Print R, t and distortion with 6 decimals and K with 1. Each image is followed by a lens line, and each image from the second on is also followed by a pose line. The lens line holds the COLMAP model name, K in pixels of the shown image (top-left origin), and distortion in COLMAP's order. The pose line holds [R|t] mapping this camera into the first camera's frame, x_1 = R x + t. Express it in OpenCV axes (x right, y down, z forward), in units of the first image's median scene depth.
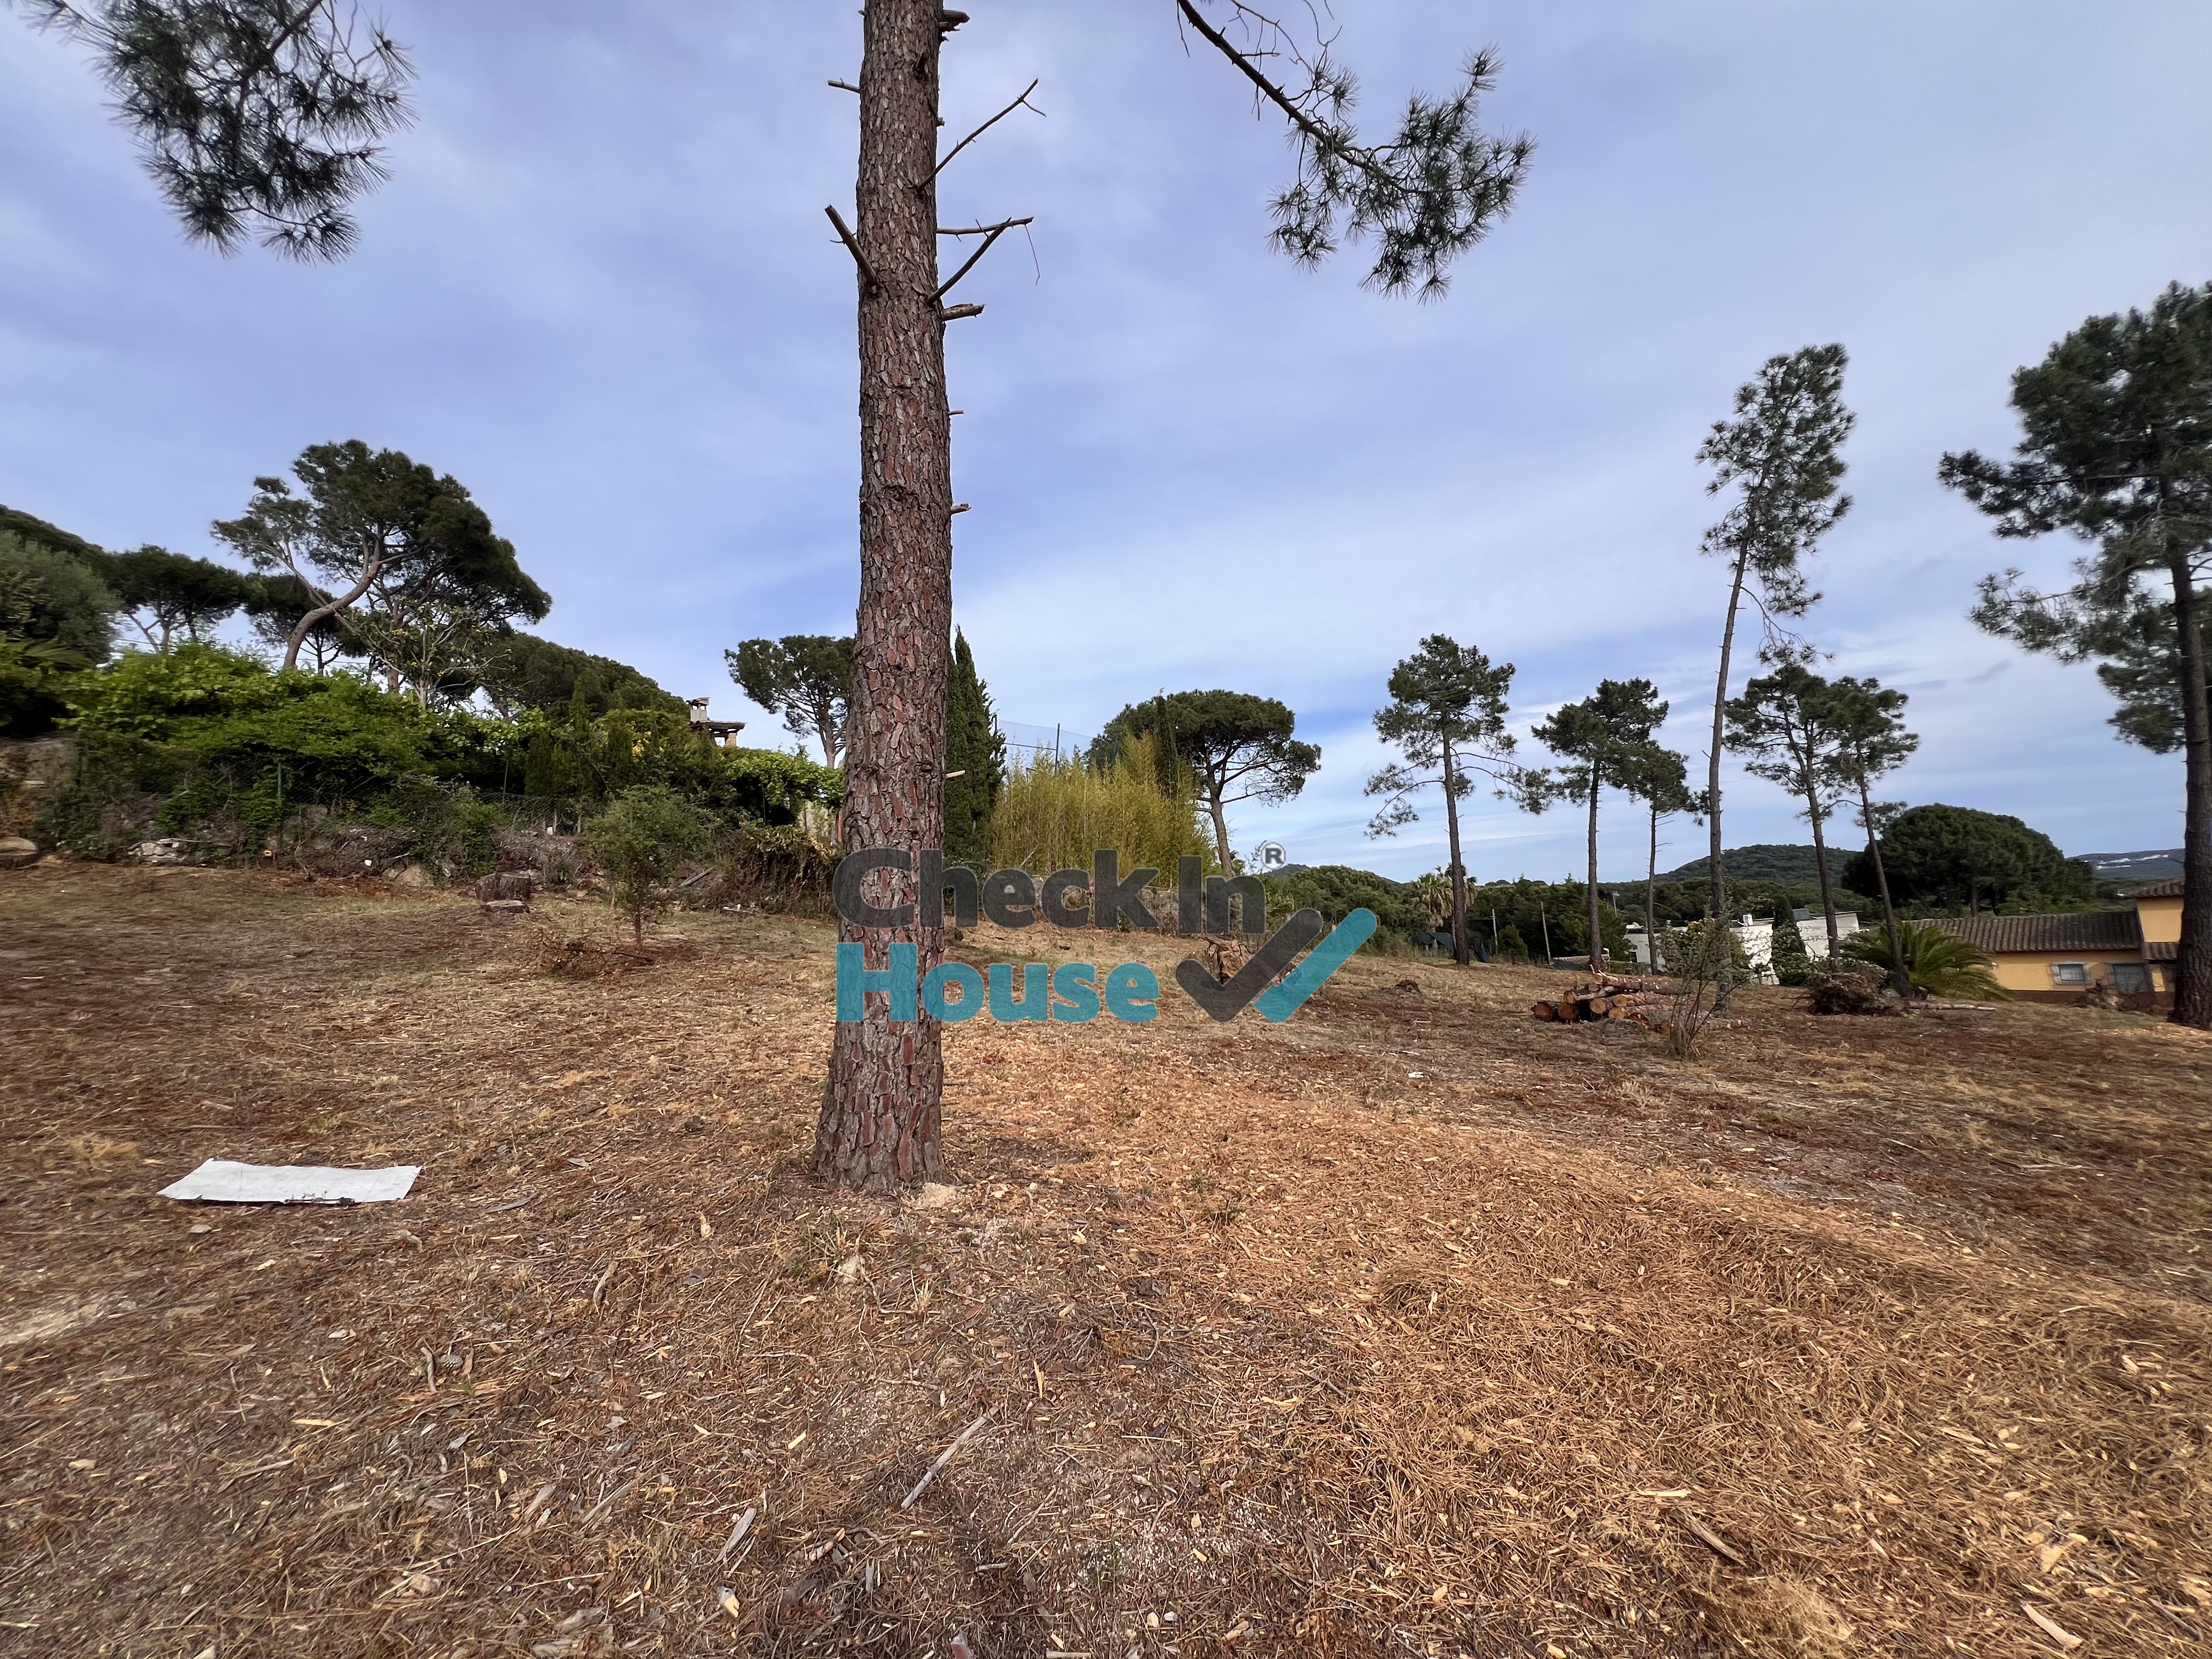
lens RADIAL K [[884.3, 0, 1104.2], [0, 884.3, 825.7], [0, 0, 1]] dist [-0.003436, 0.000333]
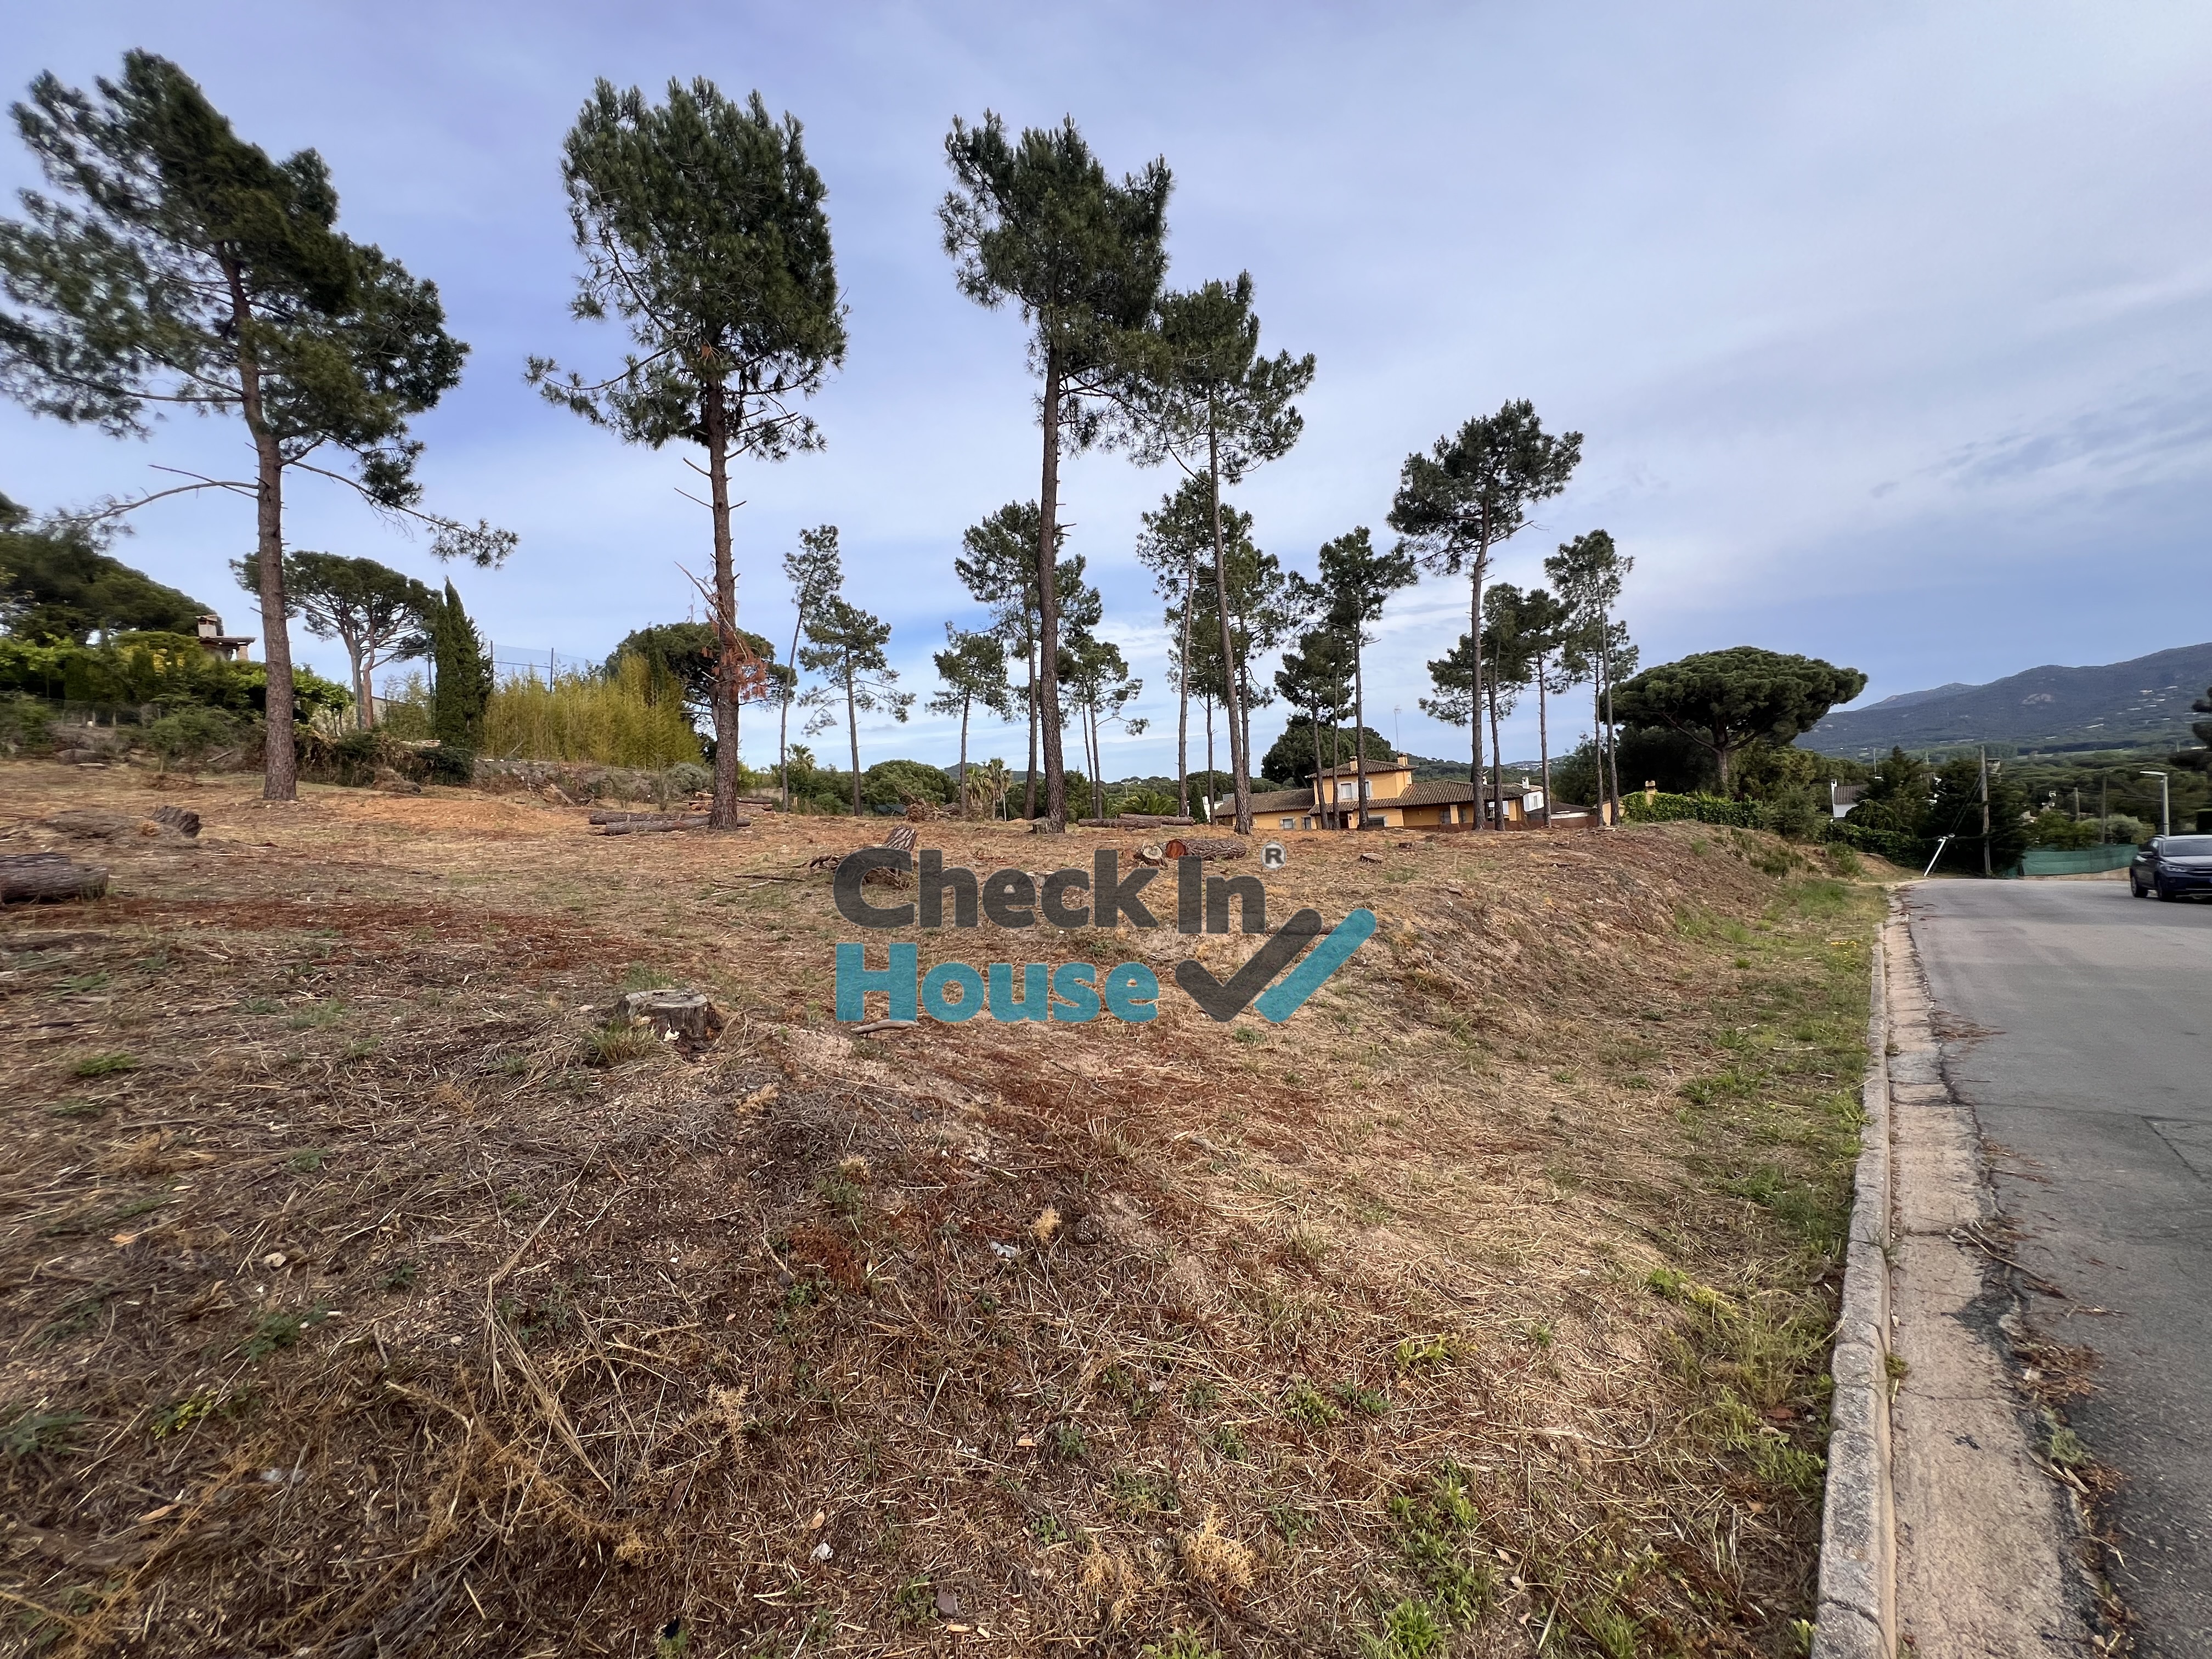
lens RADIAL K [[884.3, 0, 1104.8], [0, 884.3, 823.8], [0, 0, 1]] dist [-0.003436, 0.000333]
pose [[0.935195, -0.021604, 0.353474, 0.257446], [-0.018218, 0.993881, 0.108944, -0.011290], [-0.353664, -0.108323, 0.929079, -0.582798]]
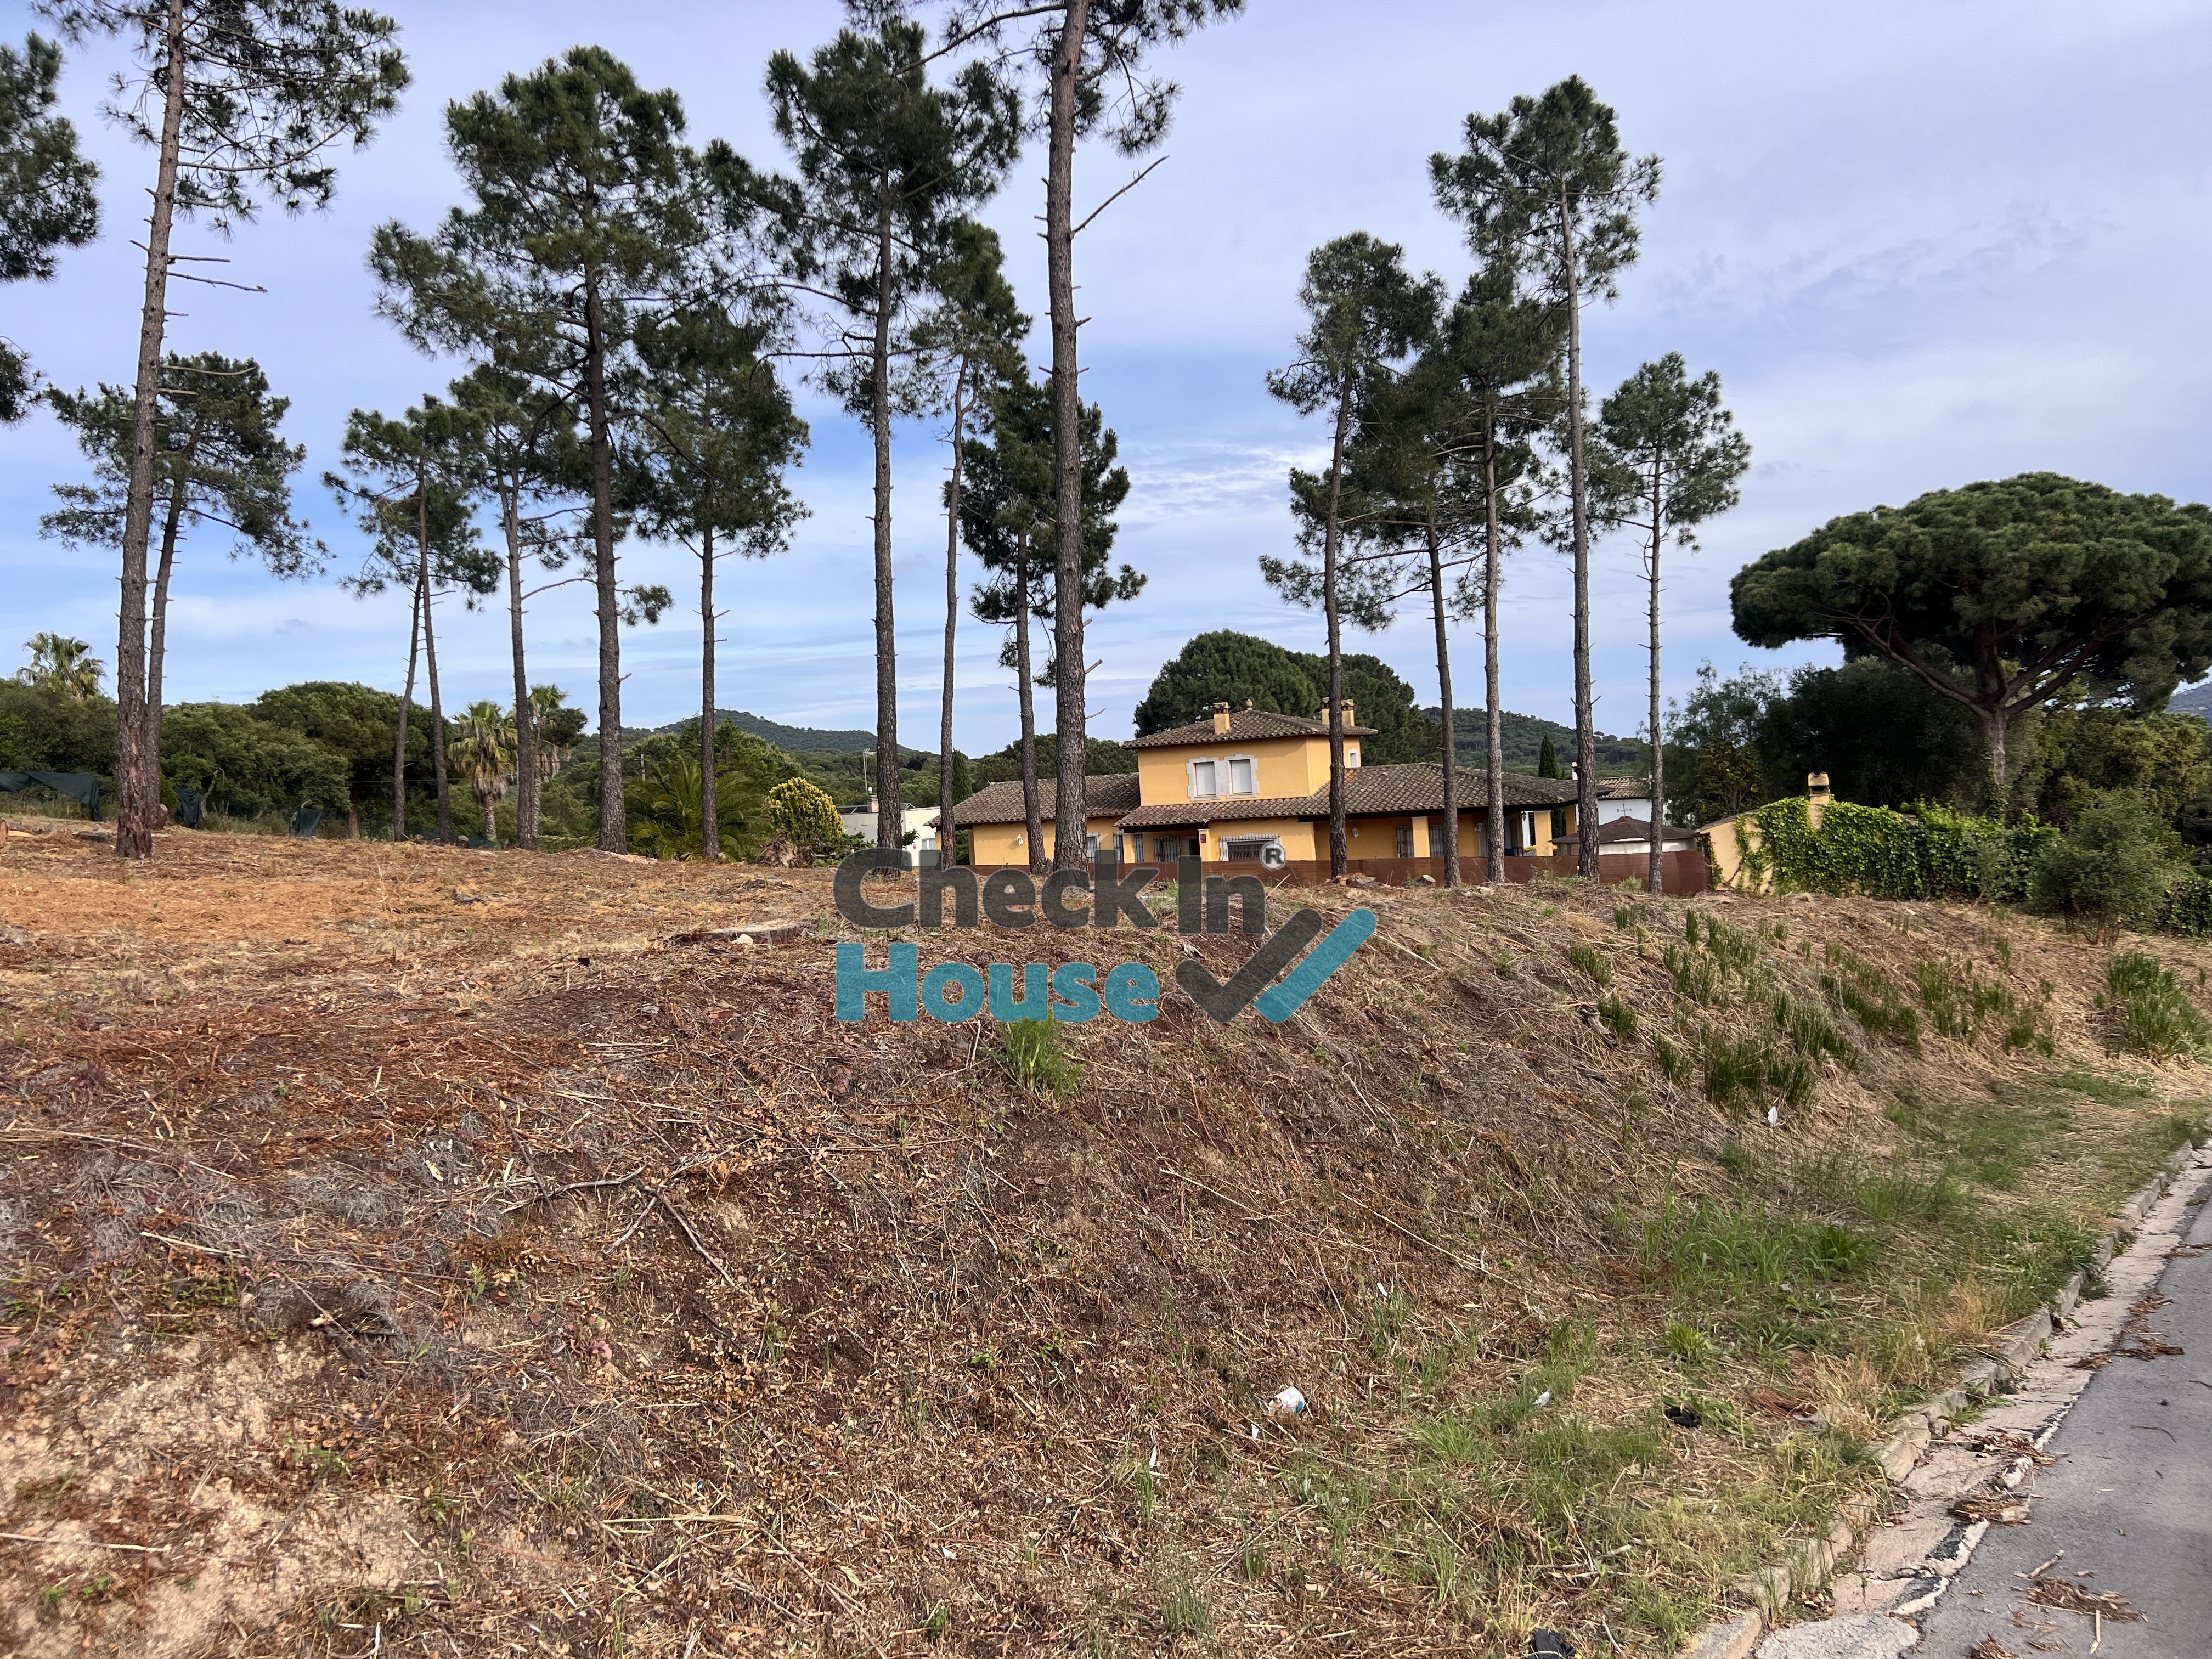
lens RADIAL K [[1660.0, 0, 1116.8], [0, 1660.0, 815.6], [0, 0, 1]] dist [0.052850, -0.055833]
pose [[0.908049, 0.011886, 0.418696, 0.733849], [-0.055753, 0.994133, 0.092692, 0.010965], [-0.415137, -0.107513, 0.903384, -0.381034]]
